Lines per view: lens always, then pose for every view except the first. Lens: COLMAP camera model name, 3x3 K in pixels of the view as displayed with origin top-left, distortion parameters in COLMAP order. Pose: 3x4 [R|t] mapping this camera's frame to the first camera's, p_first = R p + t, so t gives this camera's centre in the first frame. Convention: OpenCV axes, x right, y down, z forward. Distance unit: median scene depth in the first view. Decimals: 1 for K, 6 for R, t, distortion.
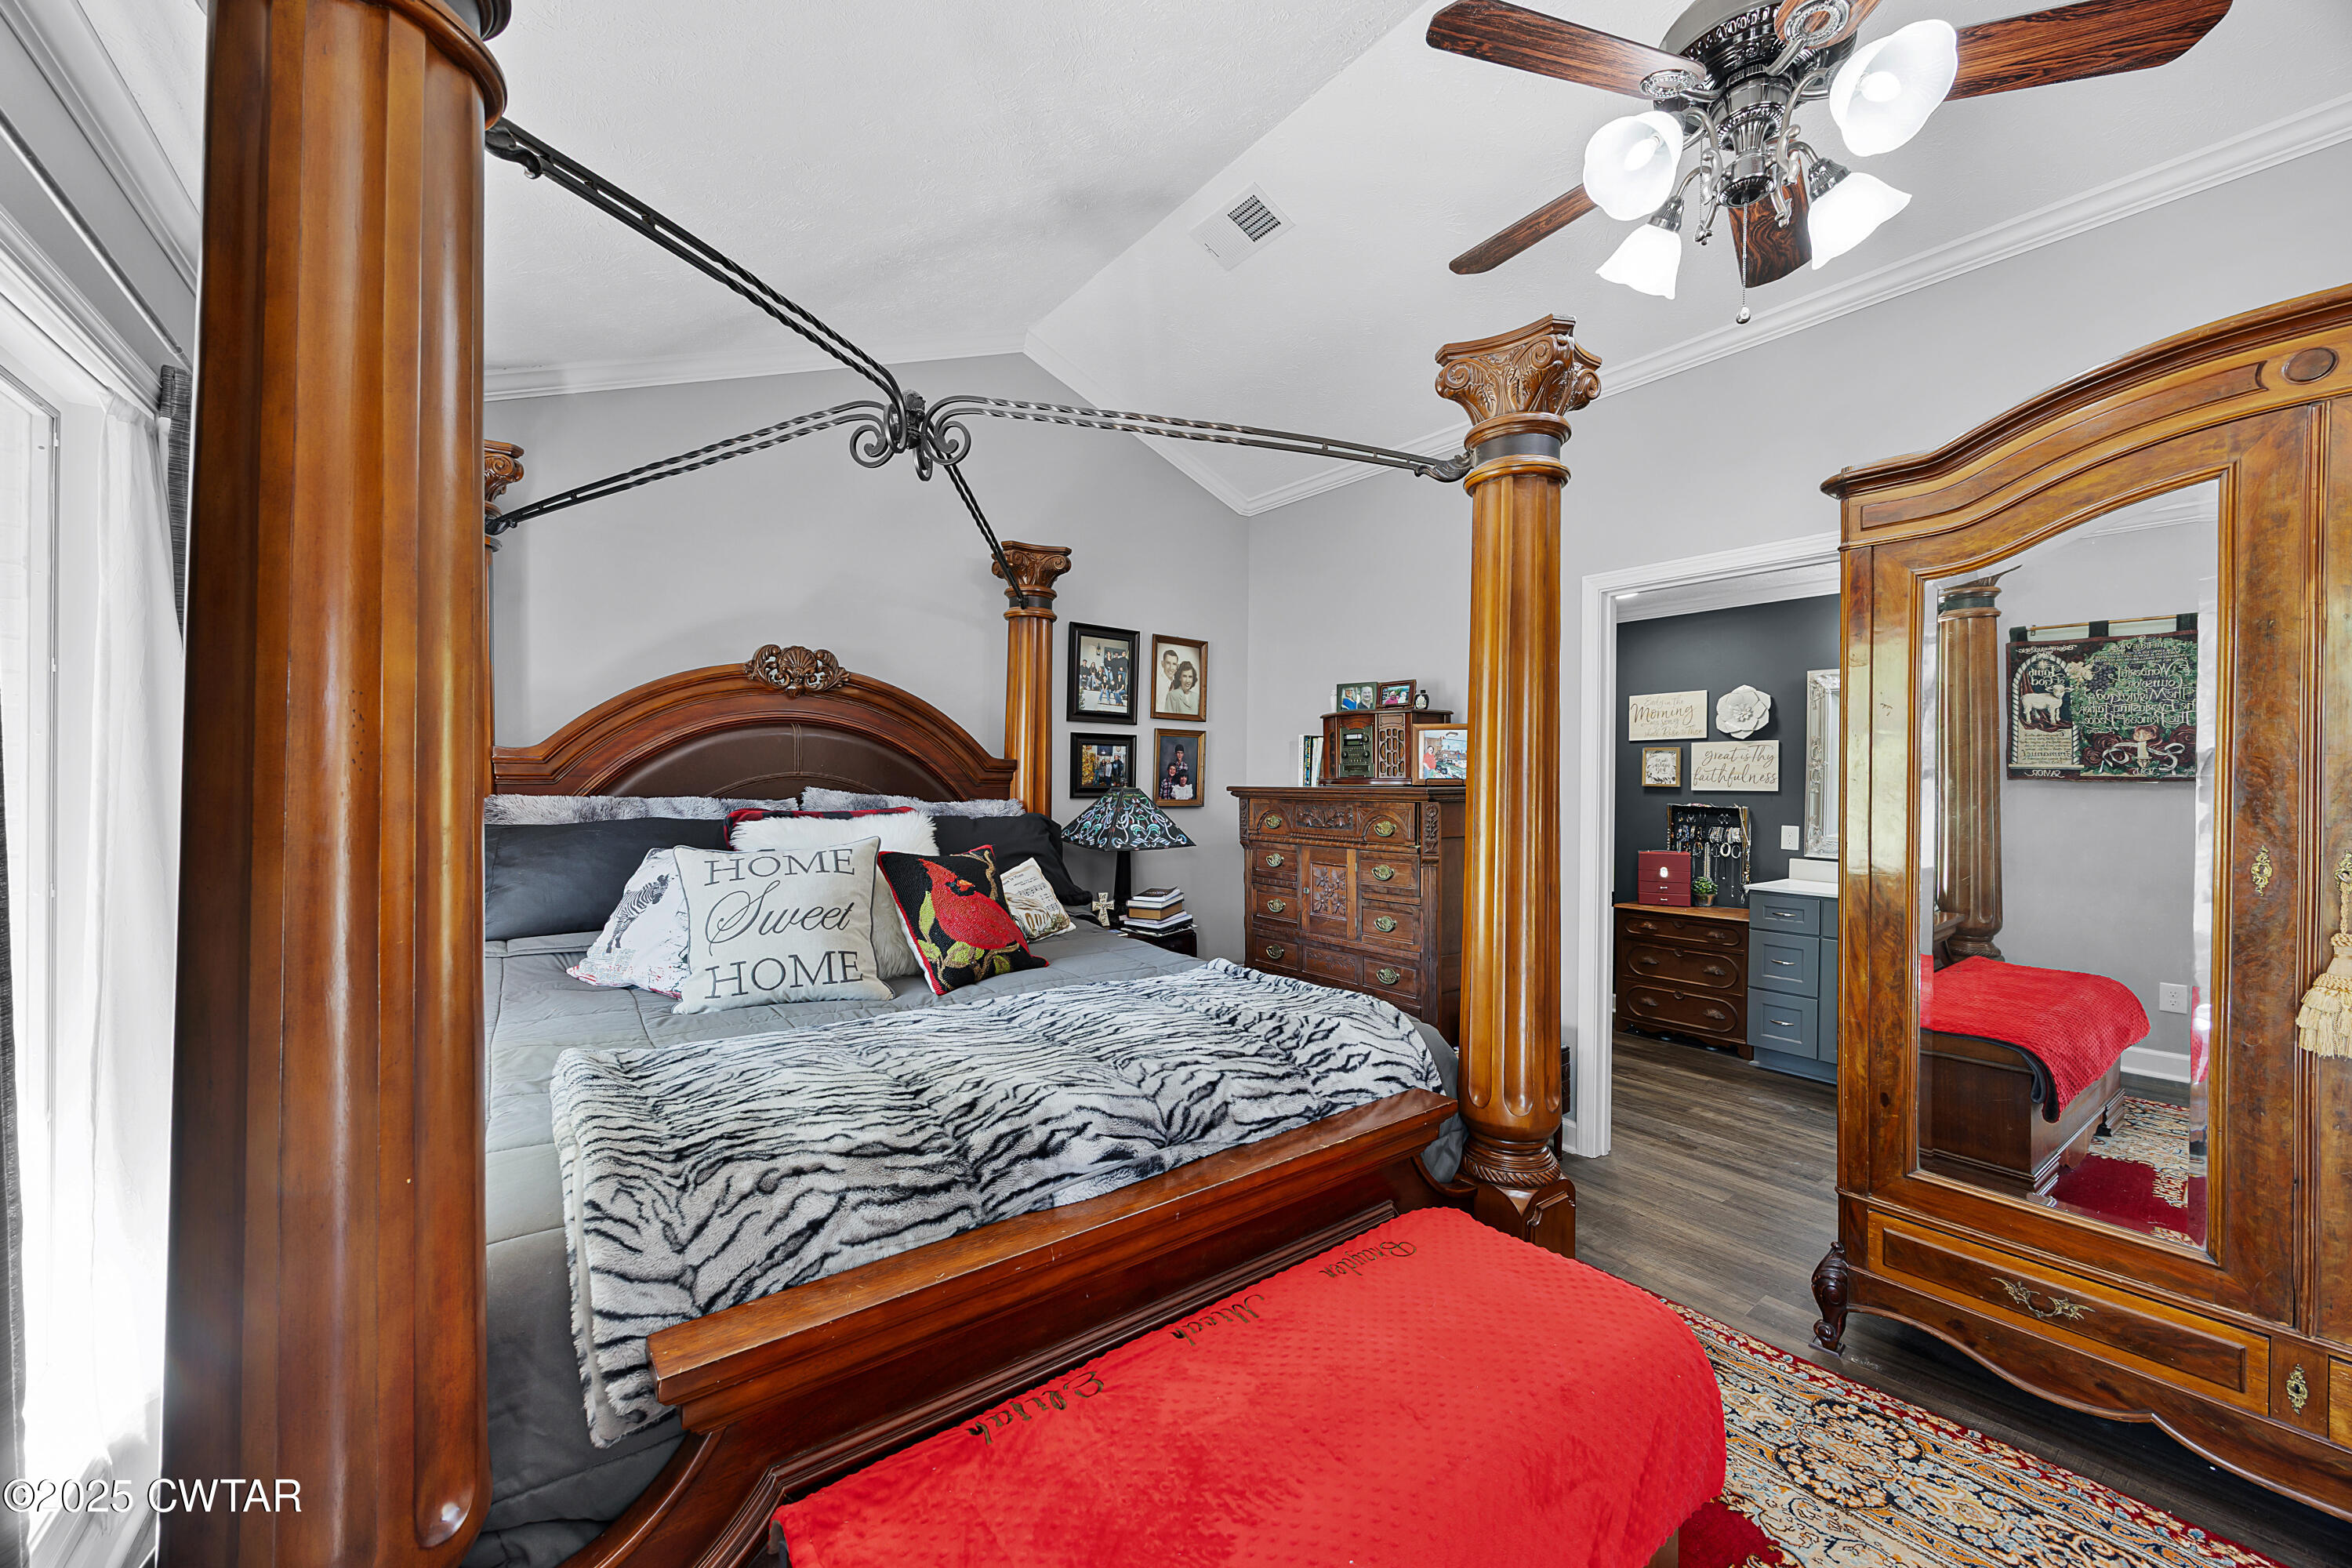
lens RADIAL K [[896.2, 0, 1171.6], [0, 896.2, 791.9], [0, 0, 1]] dist [-0.005828, 0.000104]
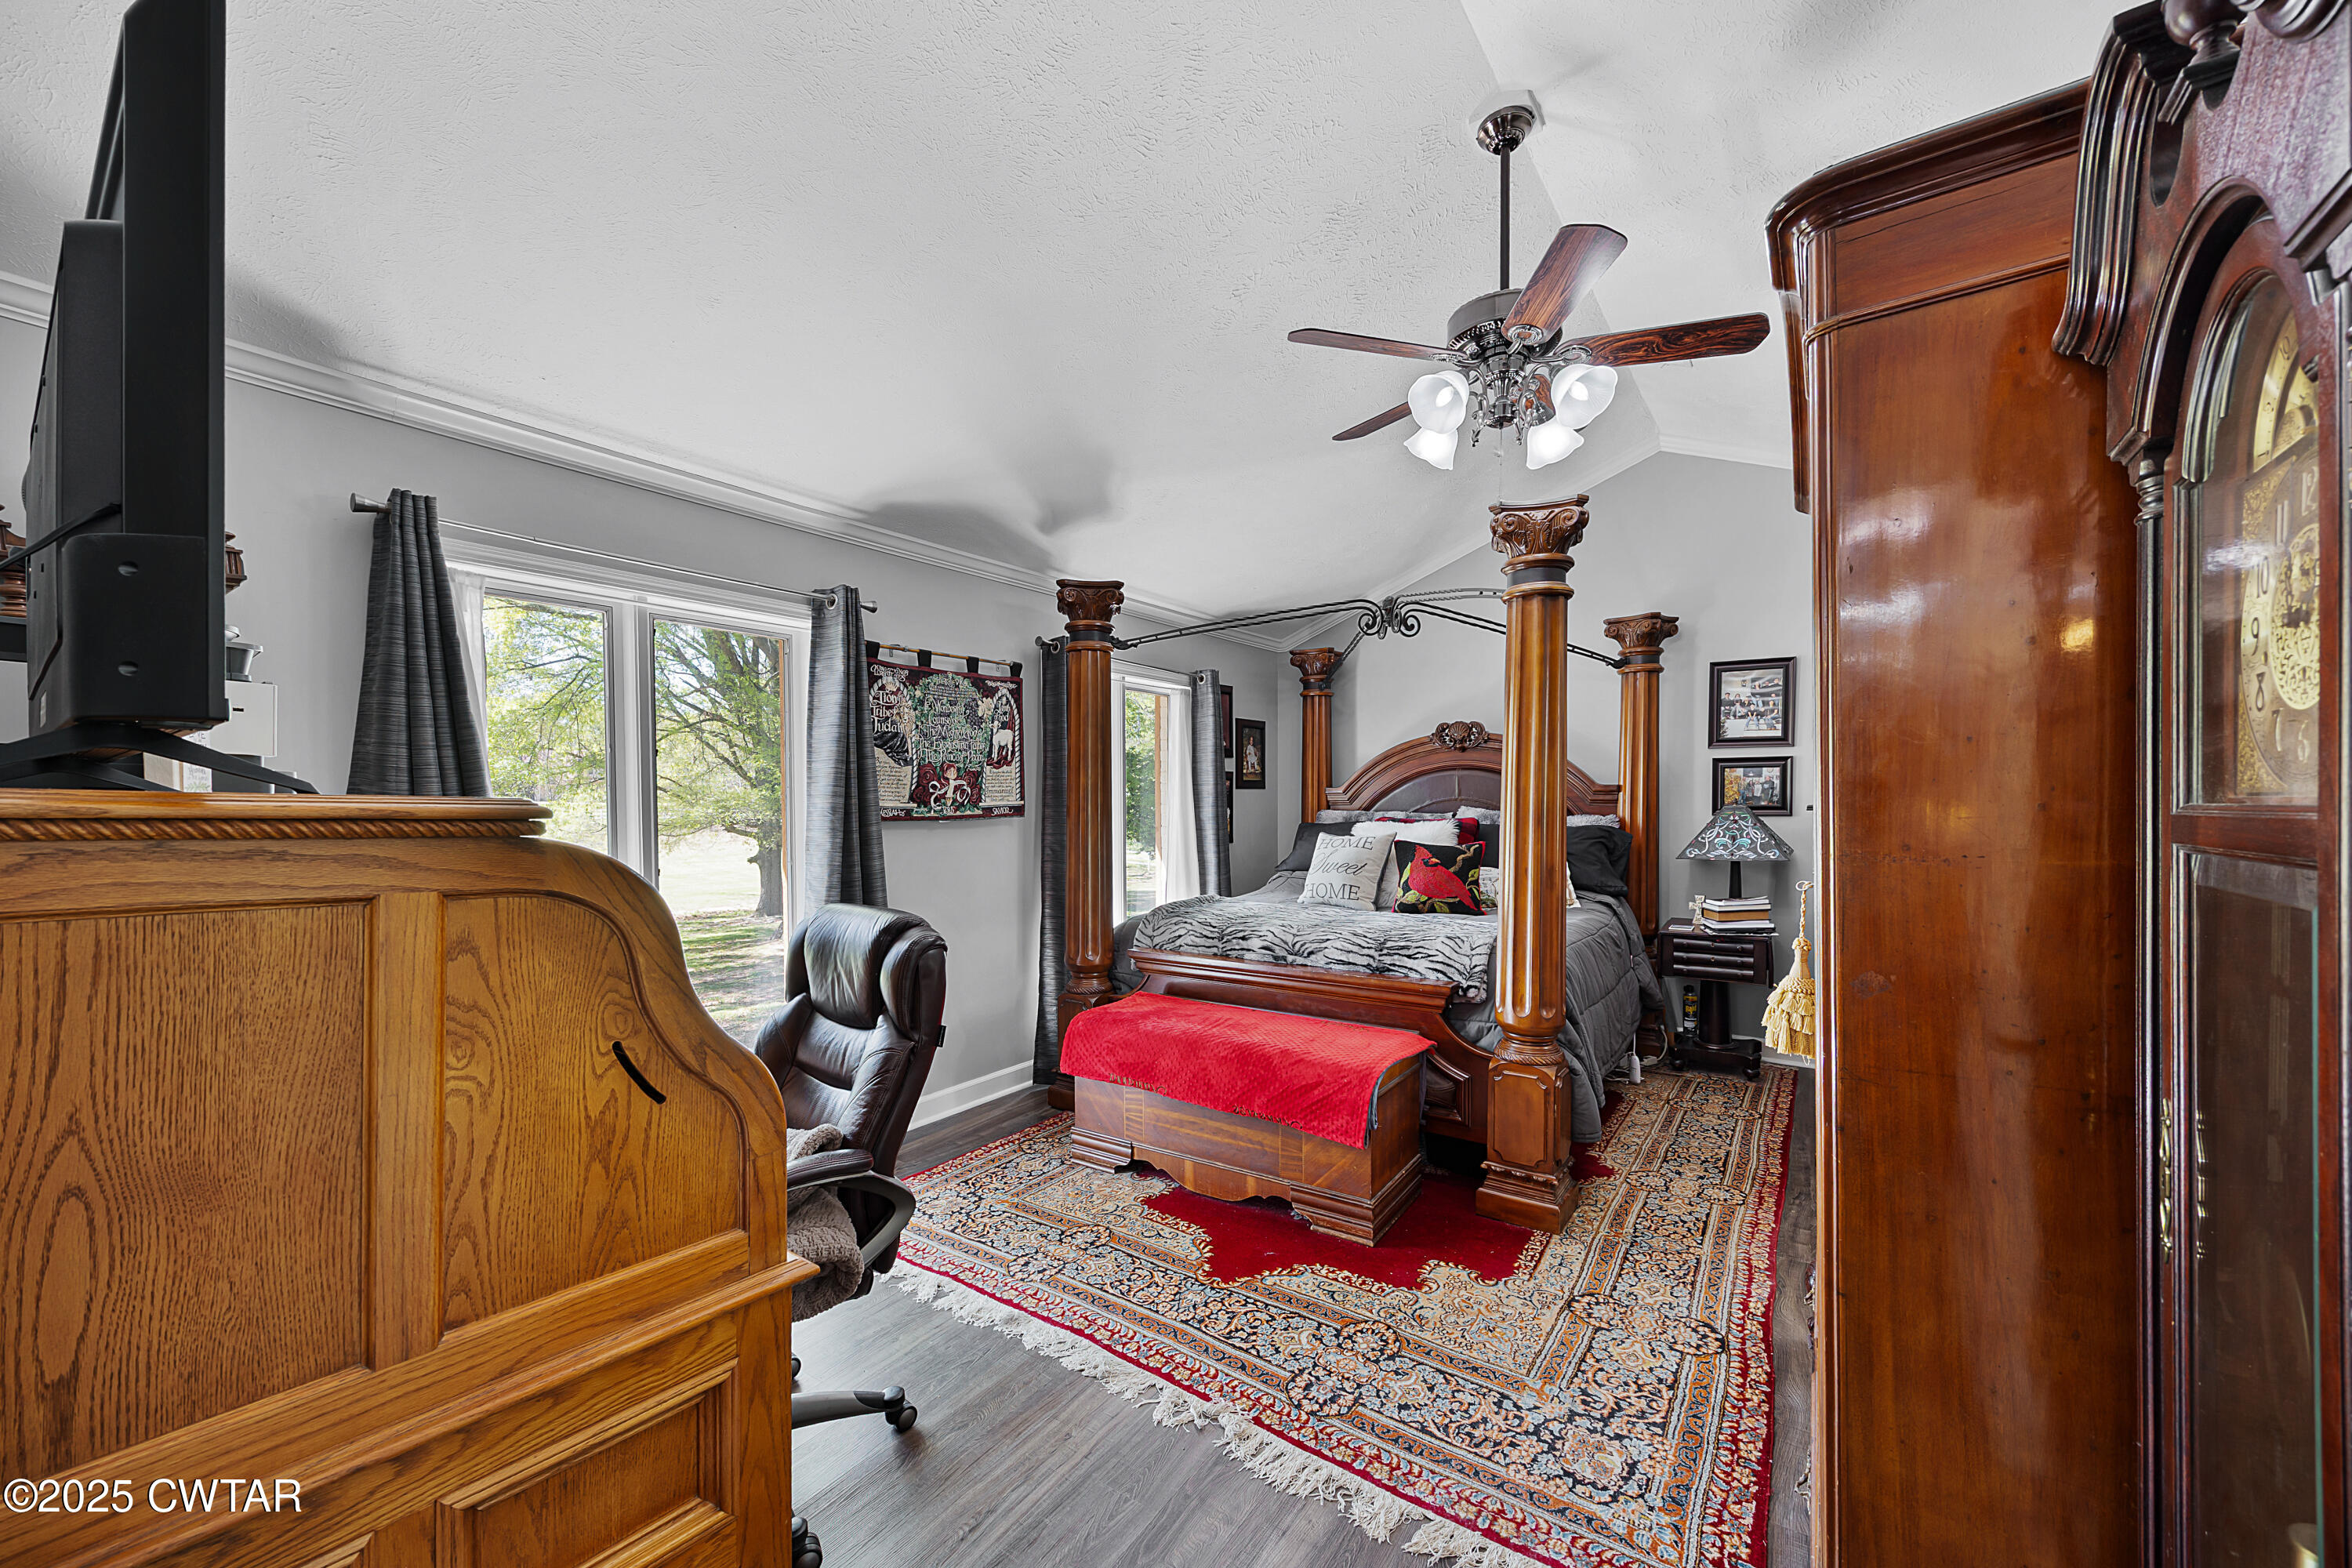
lens RADIAL K [[896.2, 0, 1166.8], [0, 896.2, 785.8], [0, 0, 1]] dist [-0.005828, 0.000104]
pose [[0.314516, -0.016500, -0.949109, 0.988575], [-0.004424, 0.999813, -0.018847, -0.007012], [0.949242, 0.010126, 0.314384, -0.041798]]
